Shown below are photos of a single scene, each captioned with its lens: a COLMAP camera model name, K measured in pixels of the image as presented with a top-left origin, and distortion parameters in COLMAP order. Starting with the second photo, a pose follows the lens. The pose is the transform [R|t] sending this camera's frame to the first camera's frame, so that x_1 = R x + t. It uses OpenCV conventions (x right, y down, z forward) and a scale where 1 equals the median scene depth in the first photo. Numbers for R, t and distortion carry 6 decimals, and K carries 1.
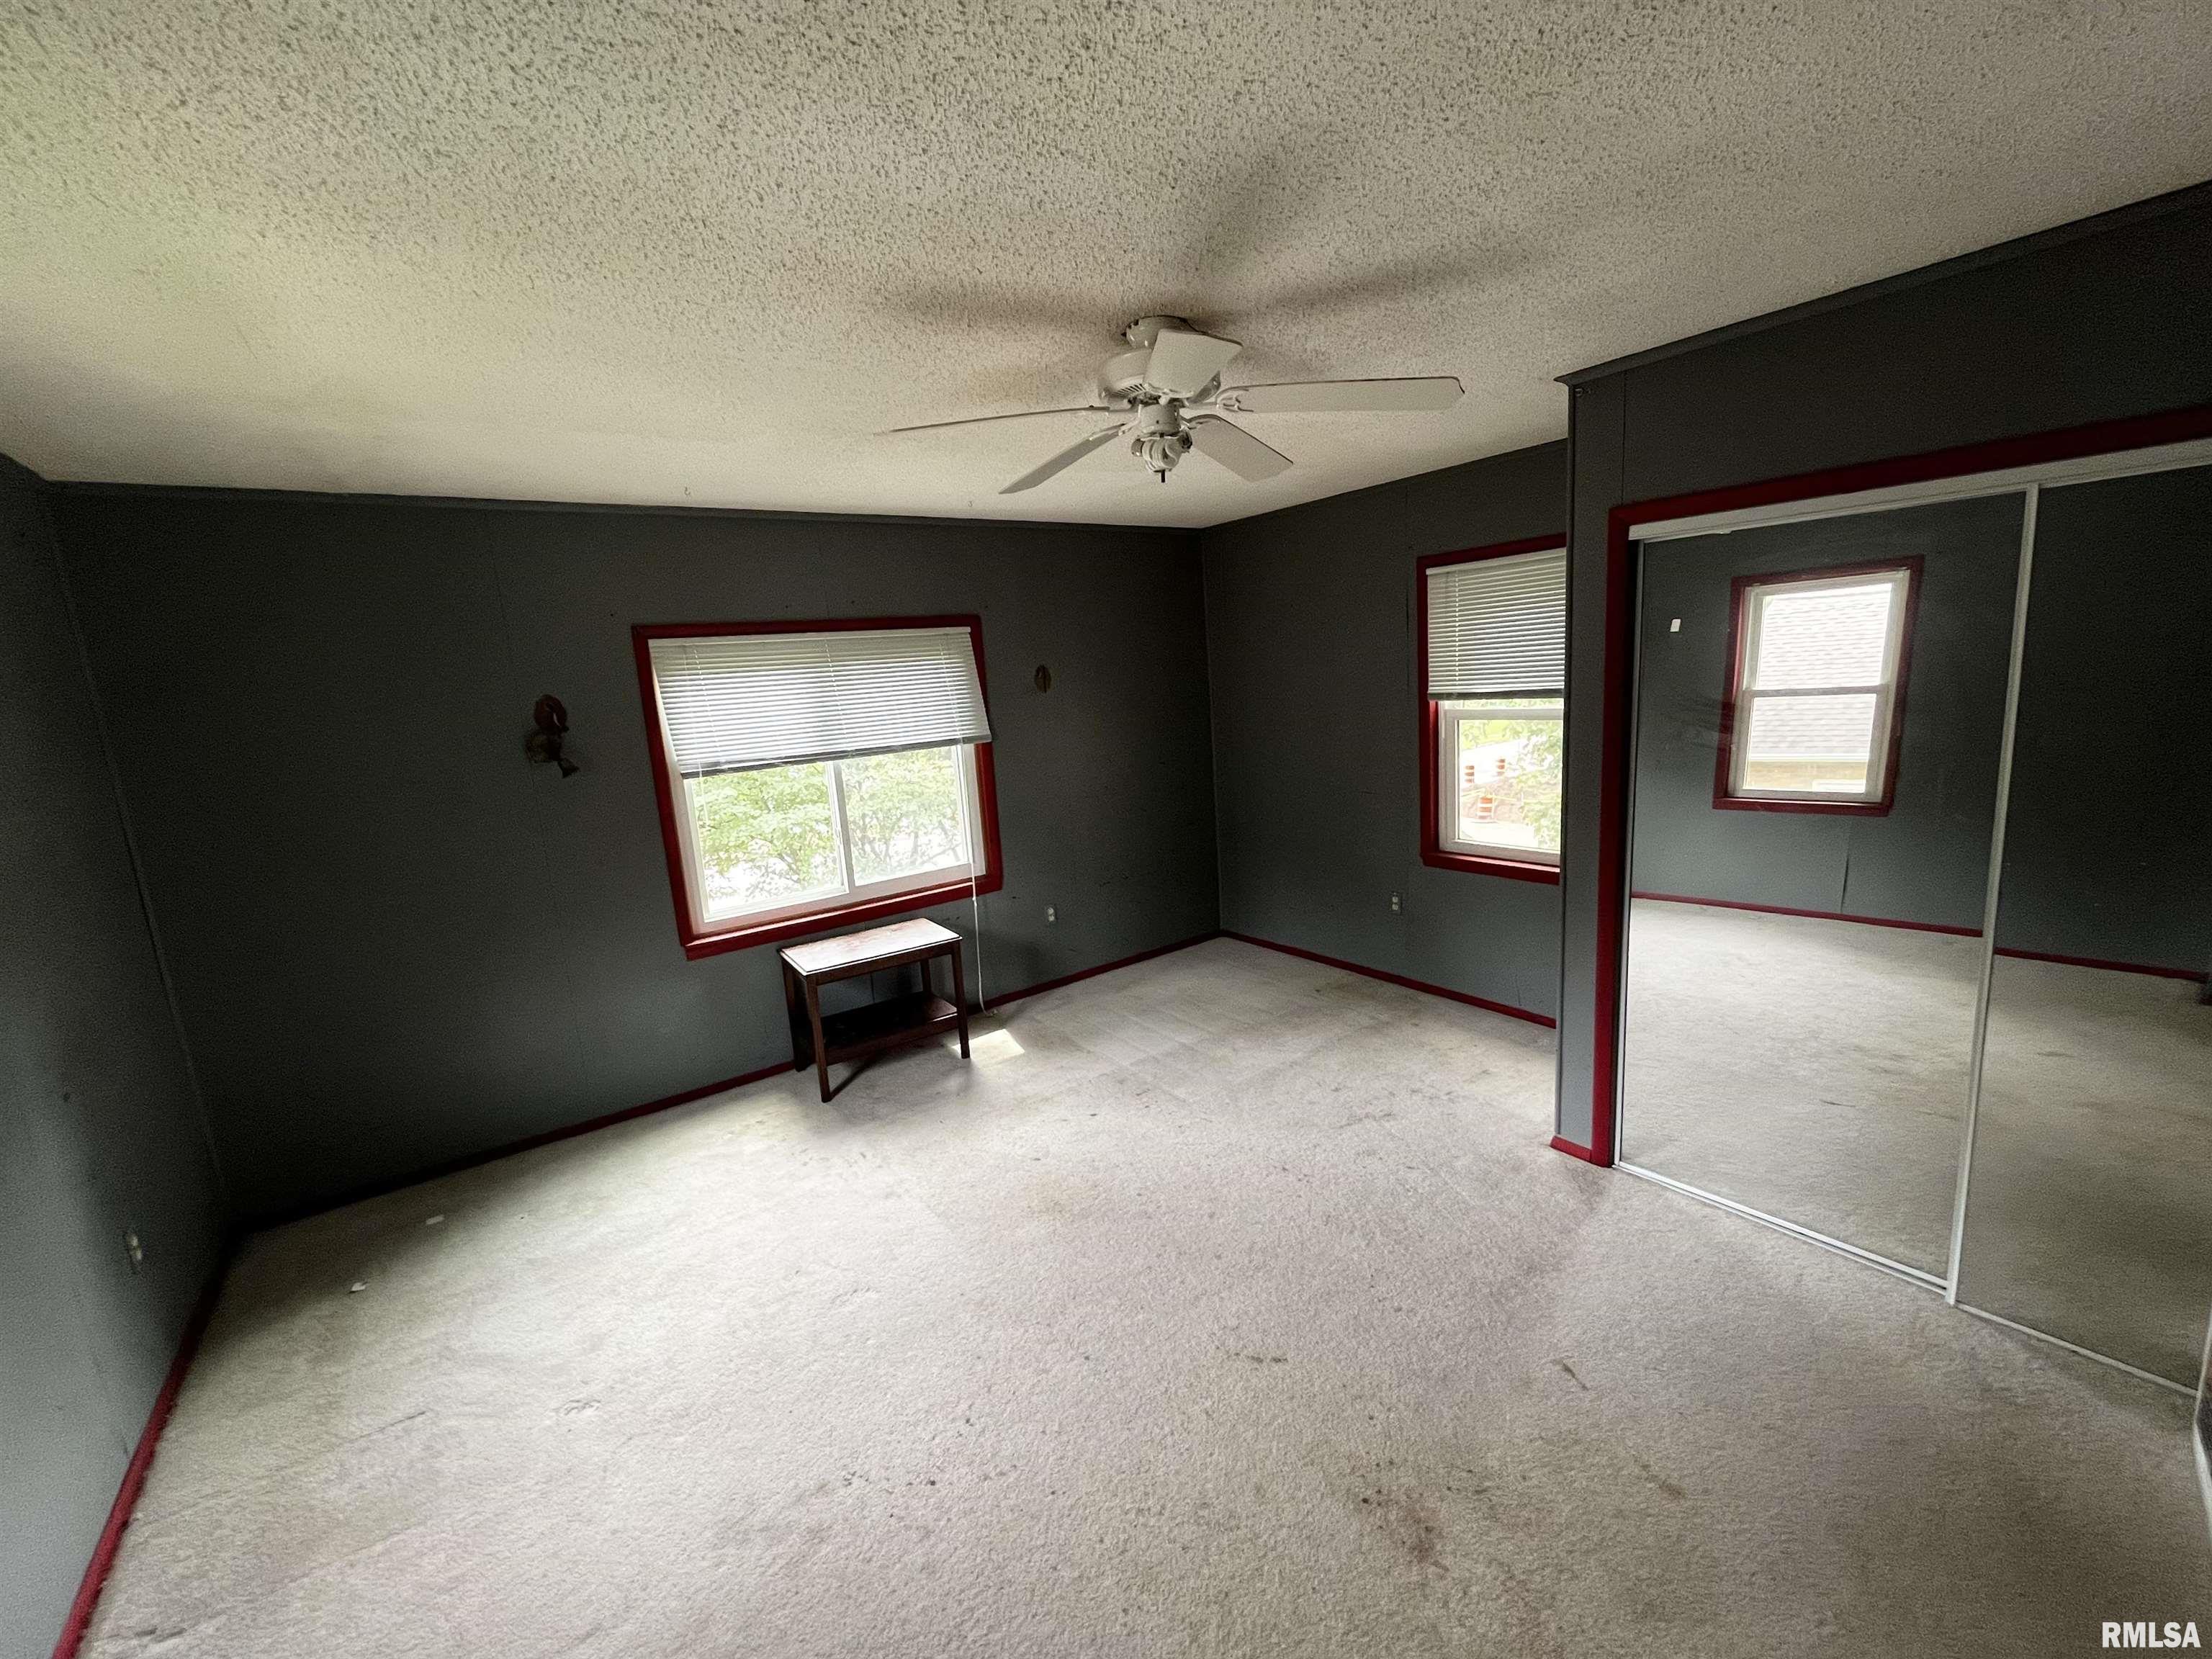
lens RADIAL K [[900.1, 0, 1102.7], [0, 900.1, 827.2], [0, 0, 1]] dist [-0.001744, -0.000173]
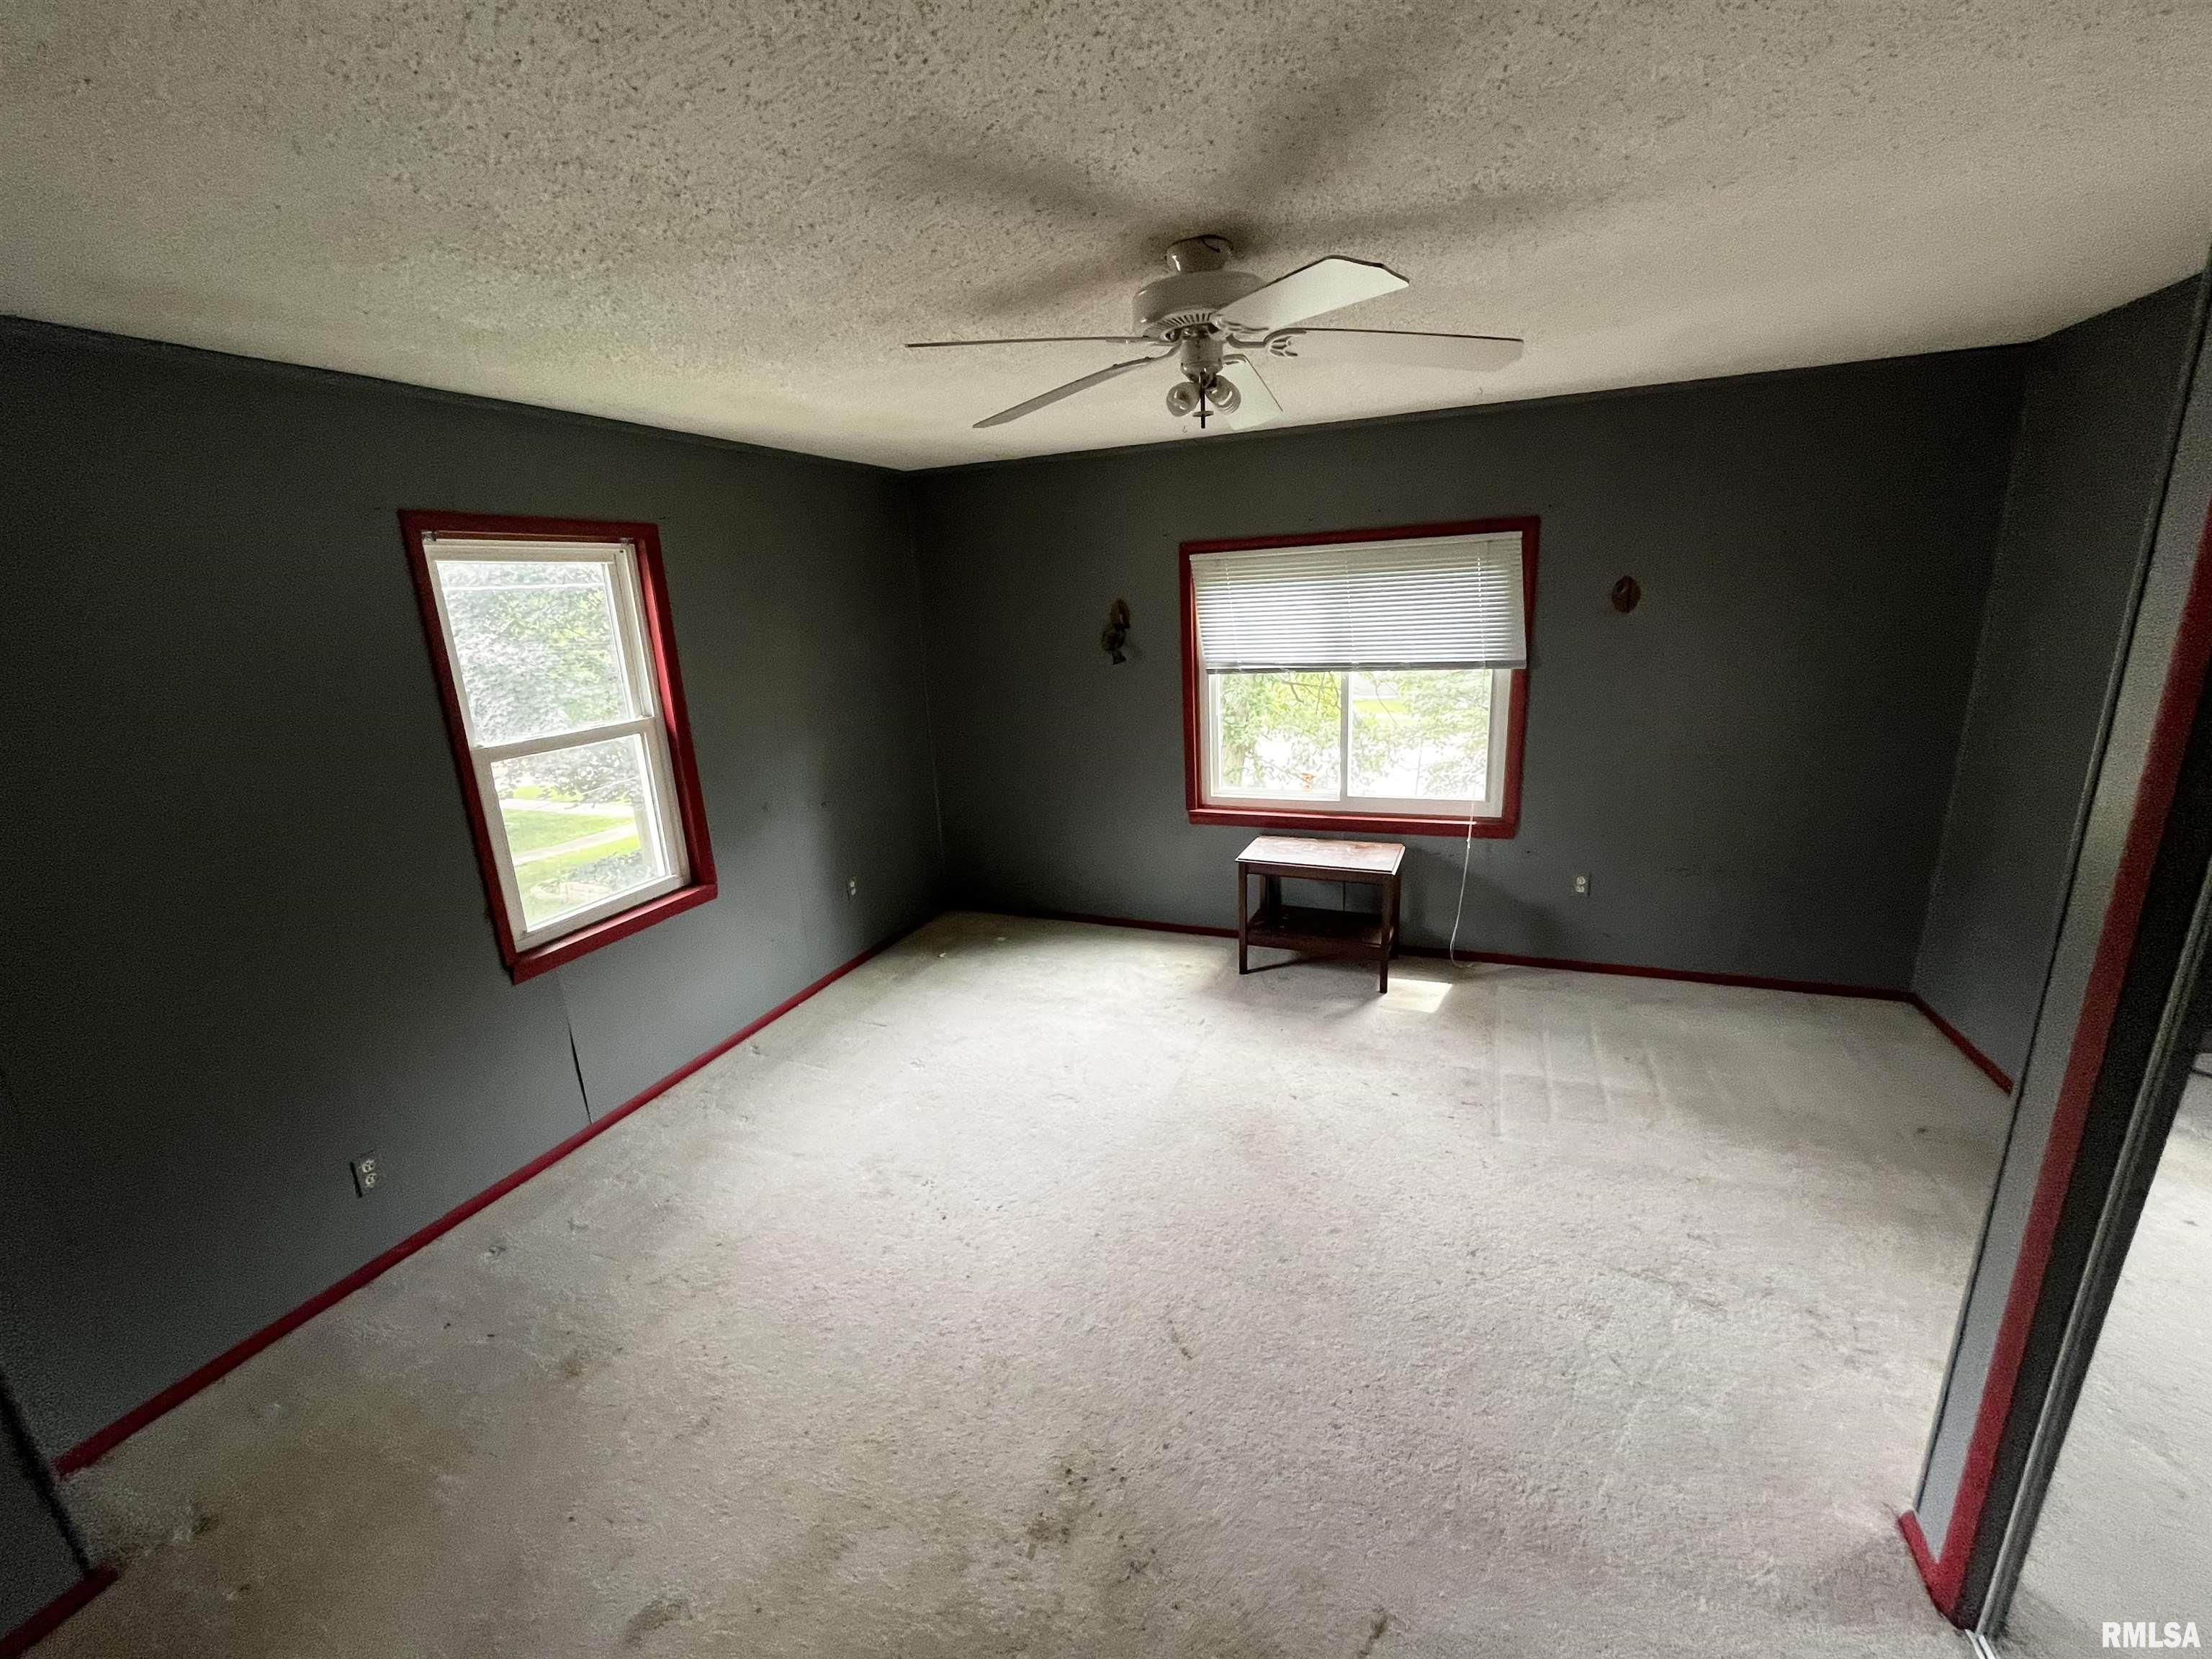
lens RADIAL K [[900.1, 0, 1102.7], [0, 900.1, 827.2], [0, 0, 1]] dist [-0.001744, -0.000173]
pose [[0.536126, 0.256056, -0.804366, 0.465393], [-0.134121, 0.966619, 0.218312, -0.098578], [0.833415, -0.009160, 0.552572, 0.225570]]
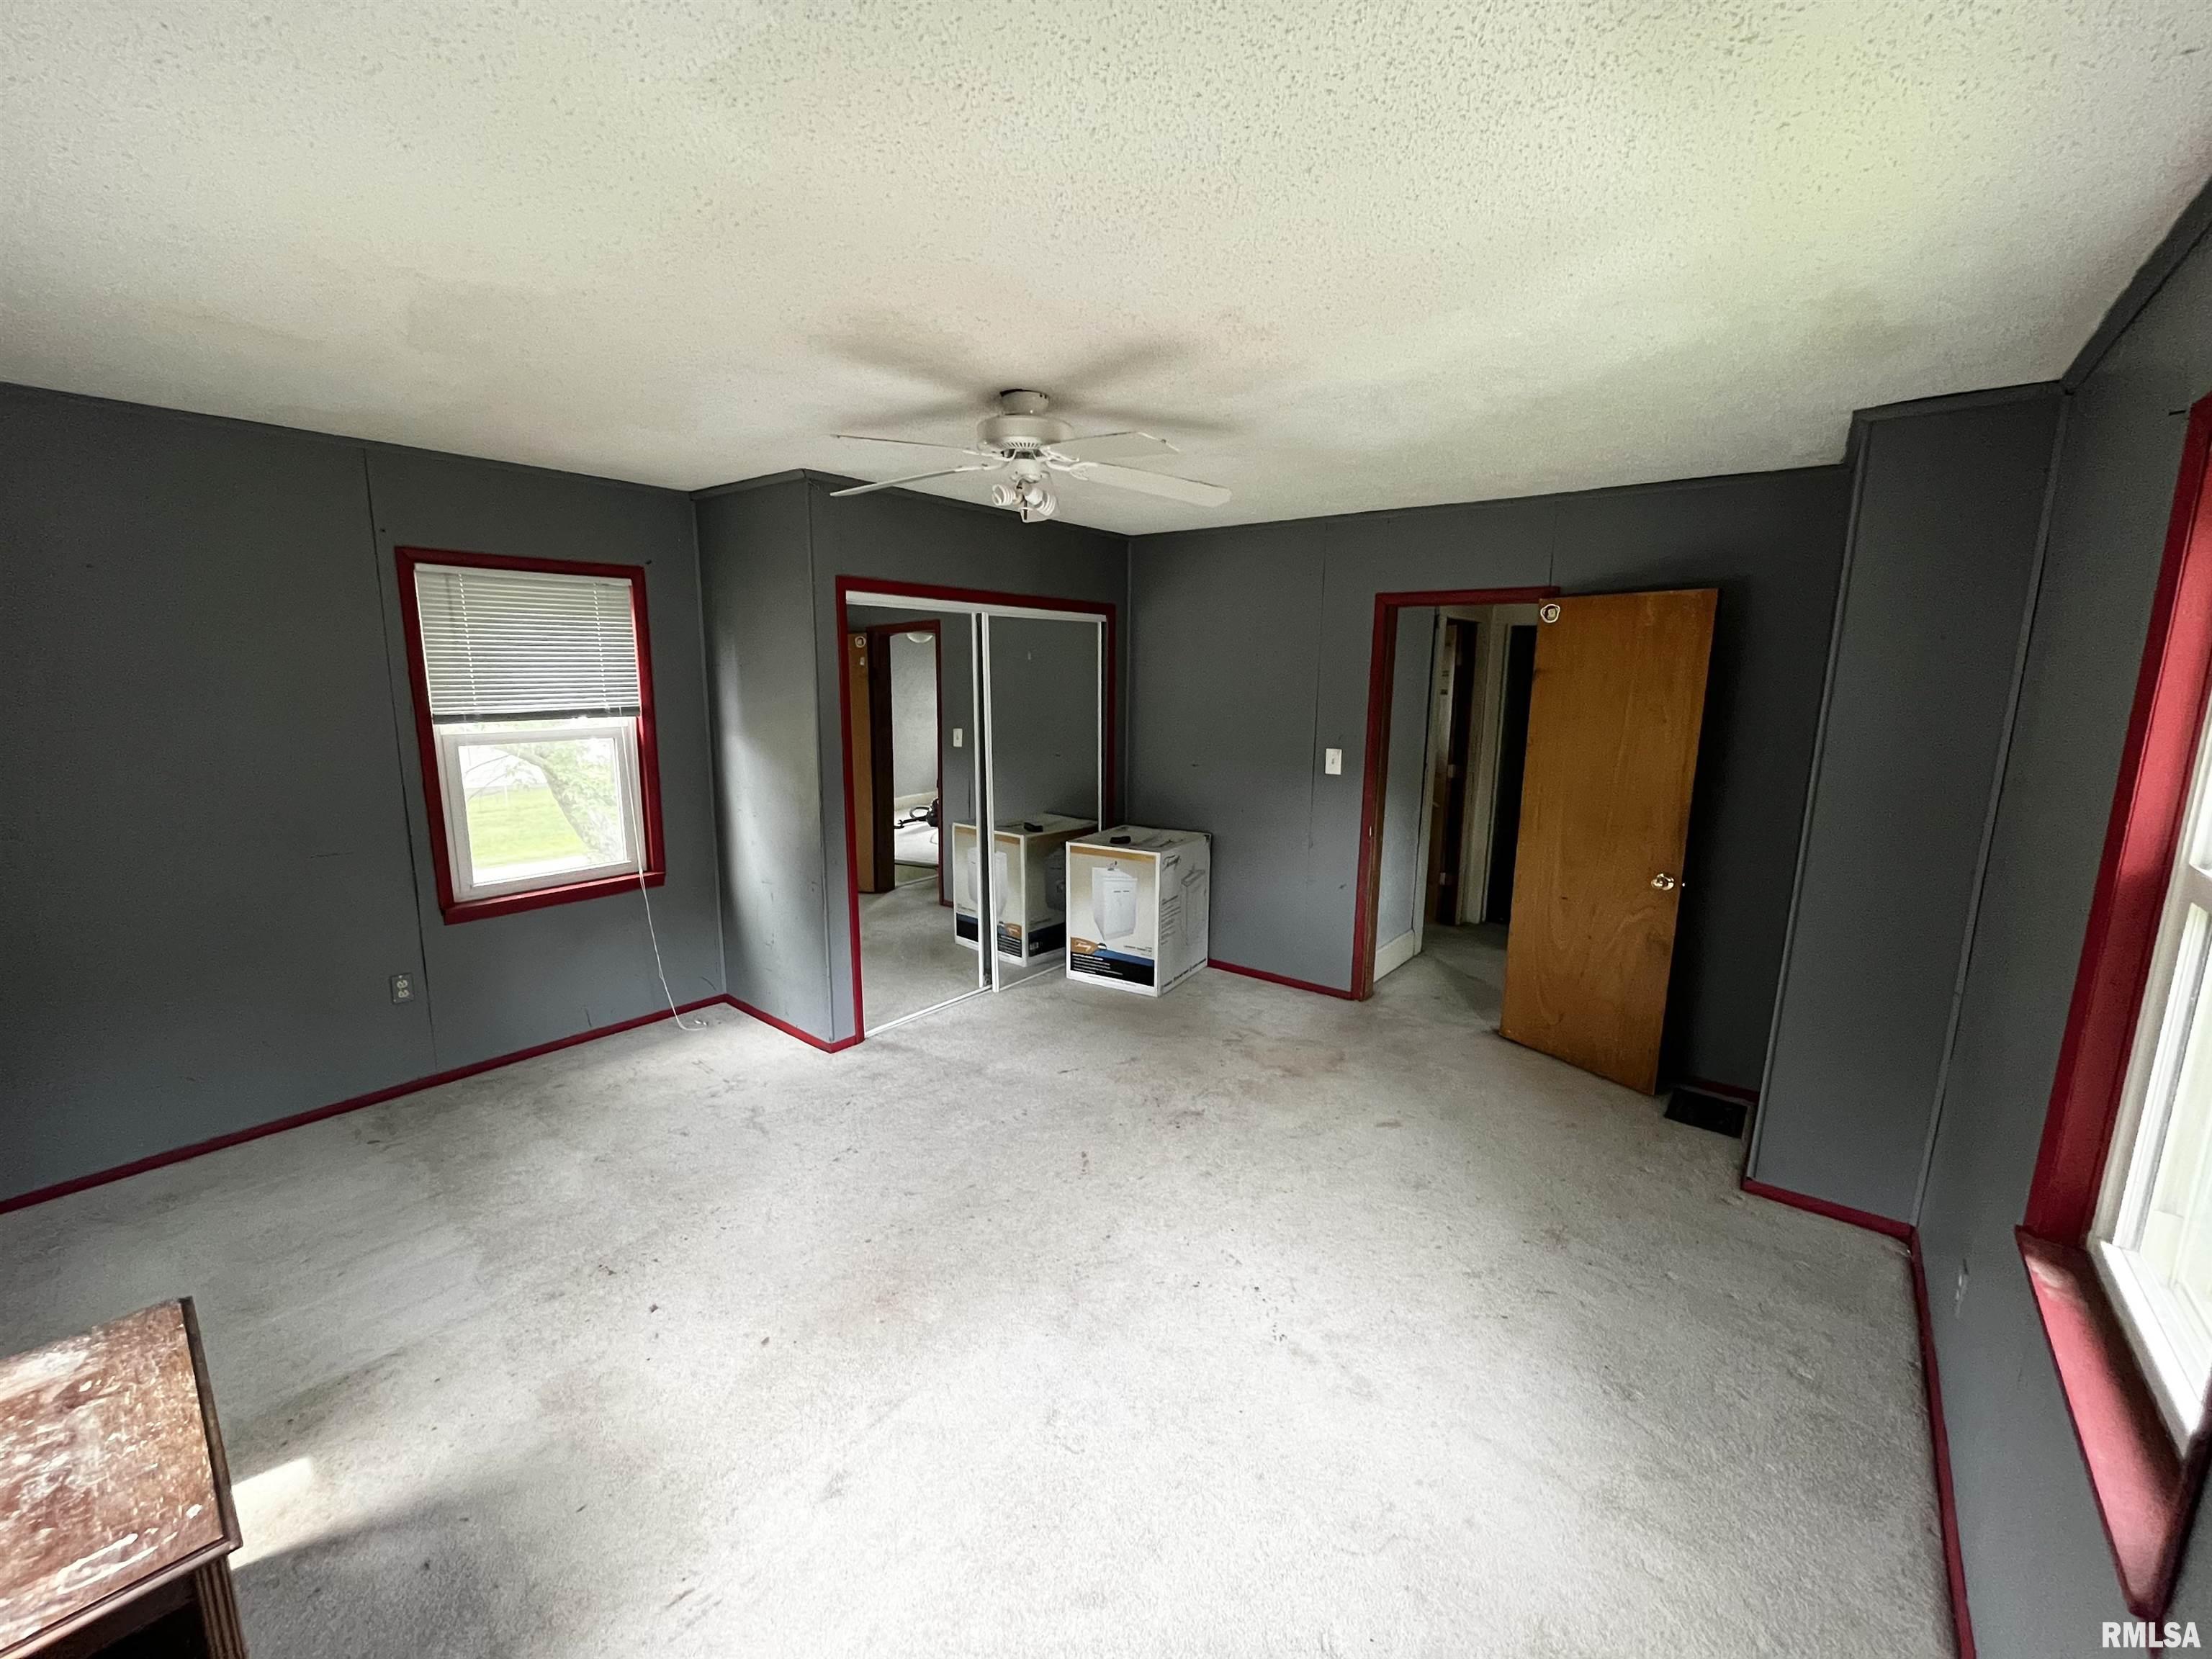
lens RADIAL K [[900.1, 0, 1102.7], [0, 900.1, 827.2], [0, 0, 1]] dist [-0.001744, -0.000173]
pose [[-0.259836, -0.103727, 0.960066, -0.666163], [0.174224, 0.972863, 0.152262, -0.075476], [-0.949806, 0.206830, -0.234713, 0.705004]]
